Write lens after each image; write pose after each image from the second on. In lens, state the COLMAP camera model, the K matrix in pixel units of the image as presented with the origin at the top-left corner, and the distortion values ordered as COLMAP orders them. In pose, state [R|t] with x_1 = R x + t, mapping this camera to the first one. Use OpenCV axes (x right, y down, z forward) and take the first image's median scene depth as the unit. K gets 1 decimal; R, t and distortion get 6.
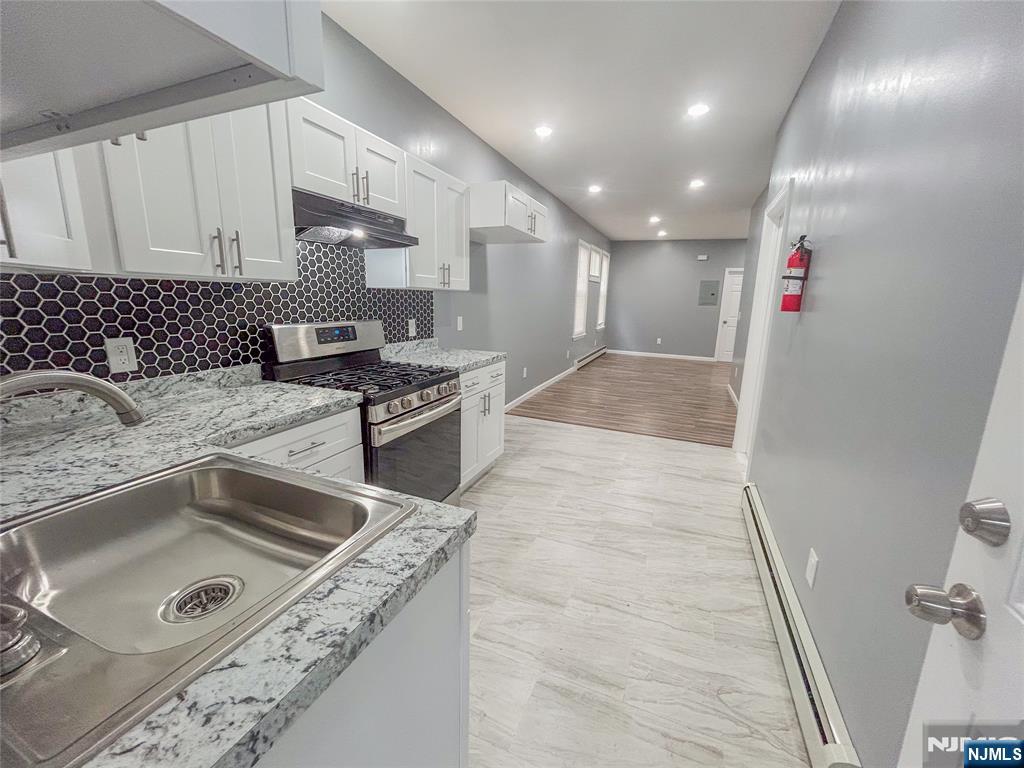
lens RADIAL K [[413.1, 0, 512.0], [0, 413.1, 384.0], [0, 0, 1]] dist [-0.000804, 0.000395]
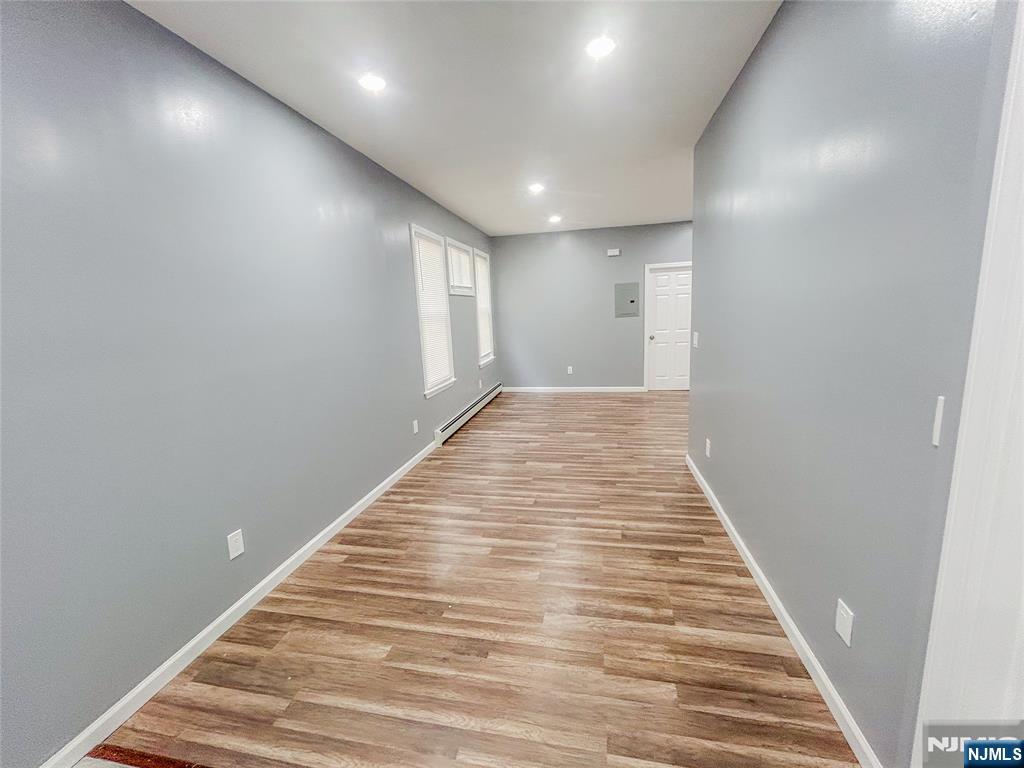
lens RADIAL K [[413.1, 0, 512.0], [0, 413.1, 384.0], [0, 0, 1]] dist [-0.000804, 0.000395]
pose [[0.977834, -0.106491, 0.180281, 0.136428], [0.112716, 0.993322, -0.024618, -0.081222], [-0.176456, 0.044393, 0.983307, 0.338461]]
